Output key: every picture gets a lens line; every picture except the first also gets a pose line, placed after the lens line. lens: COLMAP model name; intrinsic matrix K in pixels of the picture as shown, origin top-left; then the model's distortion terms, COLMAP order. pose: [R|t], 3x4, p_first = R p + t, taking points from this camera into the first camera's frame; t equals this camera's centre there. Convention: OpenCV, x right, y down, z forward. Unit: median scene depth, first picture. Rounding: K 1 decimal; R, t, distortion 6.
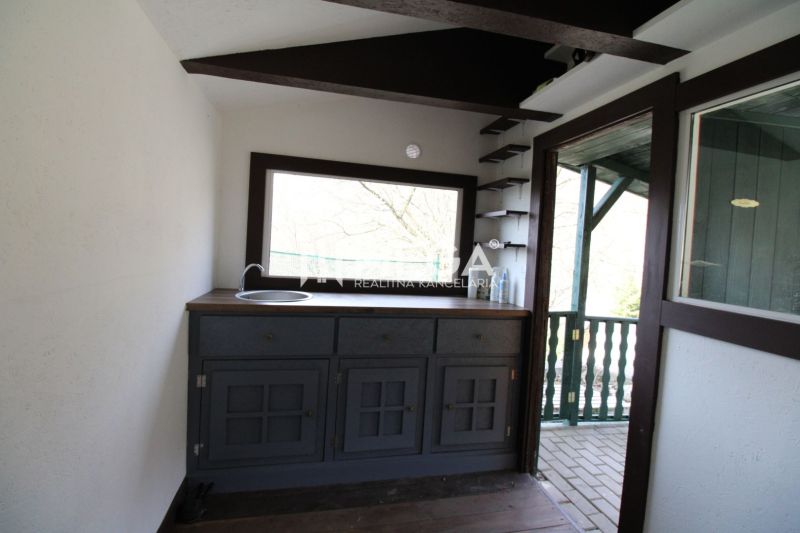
lens RADIAL K [[367.3, 0, 396.9], [0, 367.3, 260.5], [0, 0, 1]] dist [-0.006040, -0.009593]
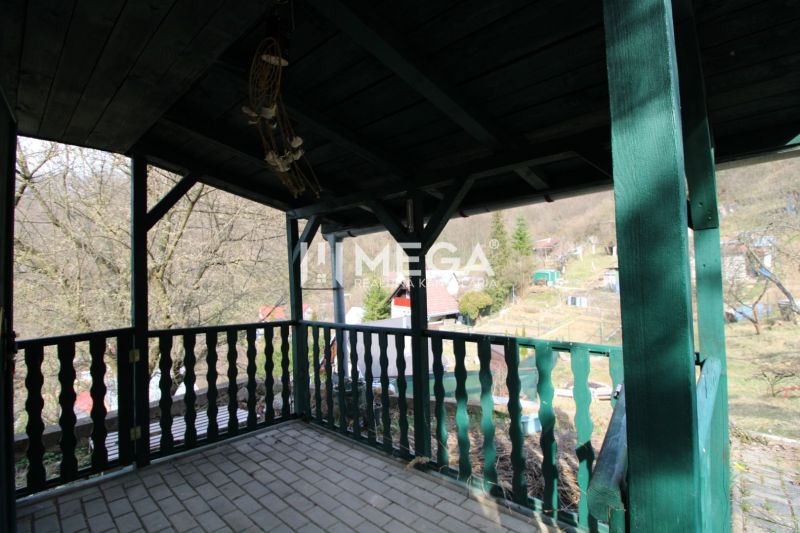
lens RADIAL K [[367.3, 0, 400.4], [0, 367.3, 258.7], [0, 0, 1]] dist [-0.006040, -0.009593]
pose [[0.818783, -0.050261, 0.571899, 0.587267], [0.082462, 0.996127, -0.030517, 0.067170], [-0.568150, 0.072146, 0.819756, -0.032854]]
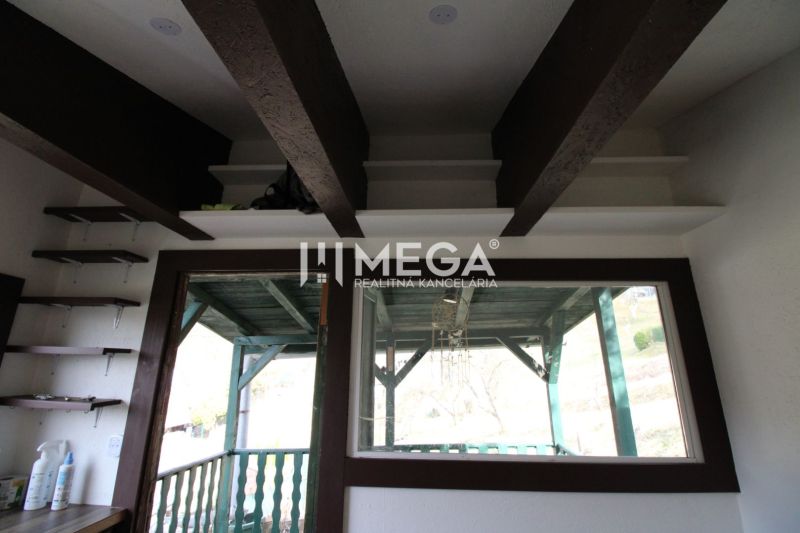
lens RADIAL K [[367.3, 0, 403.9], [0, 367.3, 255.5], [0, 0, 1]] dist [-0.006040, -0.009593]
pose [[0.264004, 0.226915, 0.937449, -0.170124], [0.049423, 0.967473, -0.248101, -0.095268], [-0.963254, 0.111831, 0.244202, 0.279102]]
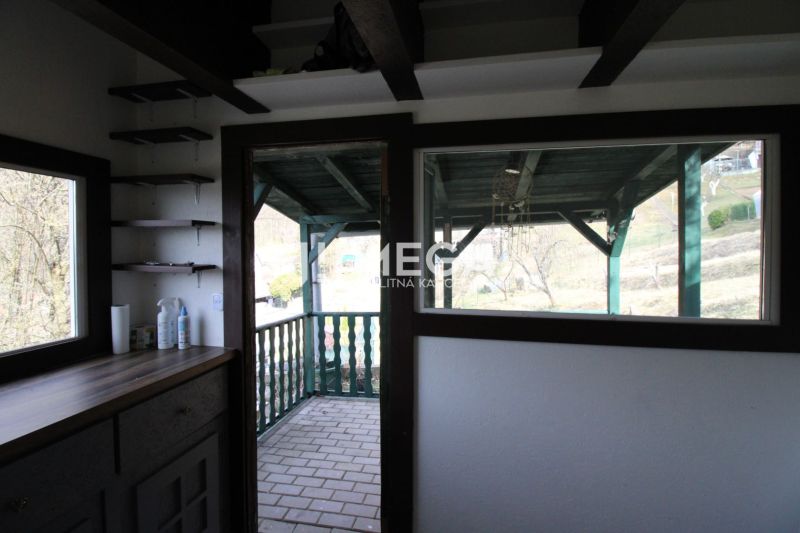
lens RADIAL K [[367.3, 0, 403.4], [0, 367.3, 256.3], [0, 0, 1]] dist [-0.006040, -0.009593]
pose [[0.398630, -0.075878, 0.913968, -0.165562], [0.060408, 0.996580, 0.056389, -0.071476], [-0.915120, 0.032732, 0.401850, 0.298112]]
